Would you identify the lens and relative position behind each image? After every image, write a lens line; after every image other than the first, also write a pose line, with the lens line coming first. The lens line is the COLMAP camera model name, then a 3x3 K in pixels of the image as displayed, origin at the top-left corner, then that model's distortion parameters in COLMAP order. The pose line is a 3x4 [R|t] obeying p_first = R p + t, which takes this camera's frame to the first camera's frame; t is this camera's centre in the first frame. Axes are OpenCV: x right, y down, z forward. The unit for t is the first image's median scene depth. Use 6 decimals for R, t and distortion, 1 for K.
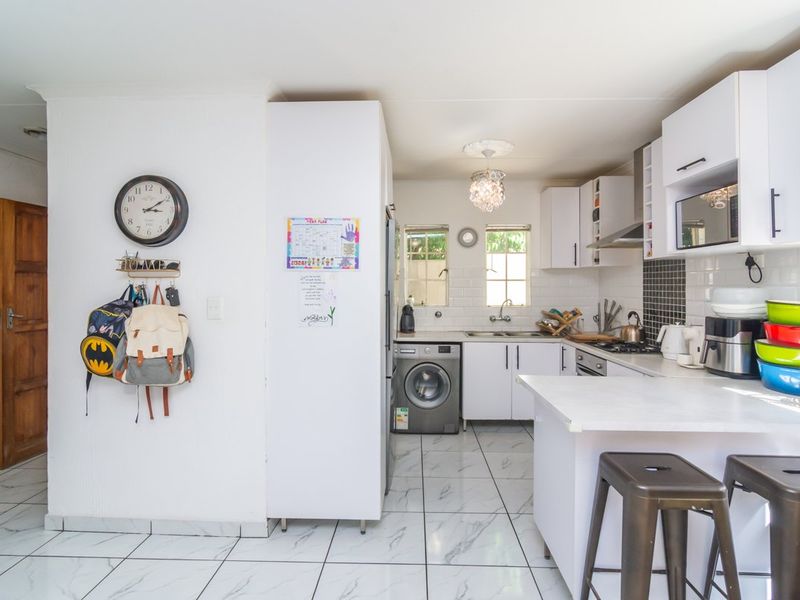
lens RADIAL K [[439.9, 0, 400.7], [0, 439.9, 285.5], [0, 0, 1]] dist [-0.003364, 0.001566]
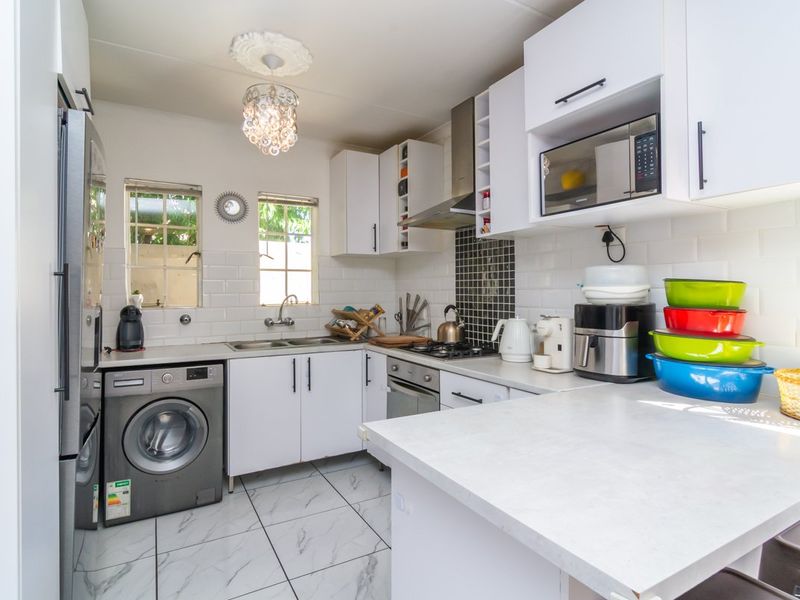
lens RADIAL K [[439.9, 0, 403.6], [0, 439.9, 291.0], [0, 0, 1]] dist [-0.003364, 0.001566]
pose [[0.850729, -0.005033, 0.525581, 0.027563], [0.004995, 0.999986, 0.001491, 0.037217], [-0.525581, 0.001357, 0.850742, 0.418789]]
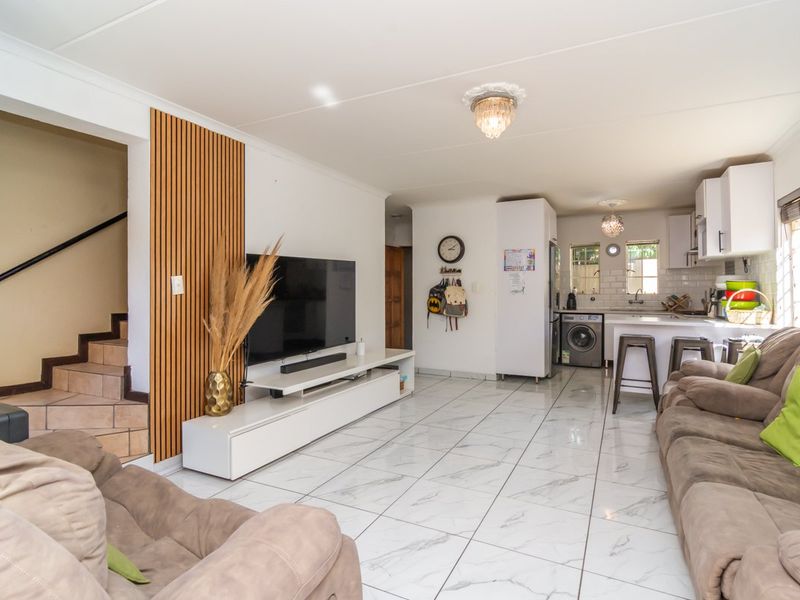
lens RADIAL K [[439.9, 0, 402.0], [0, 439.9, 292.3], [0, 0, 1]] dist [-0.003364, 0.001566]
pose [[0.906756, -0.001032, -0.421655, 0.204884], [0.001436, 0.999999, 0.000640, 0.062242], [0.421653, -0.001185, 0.906756, -1.163684]]
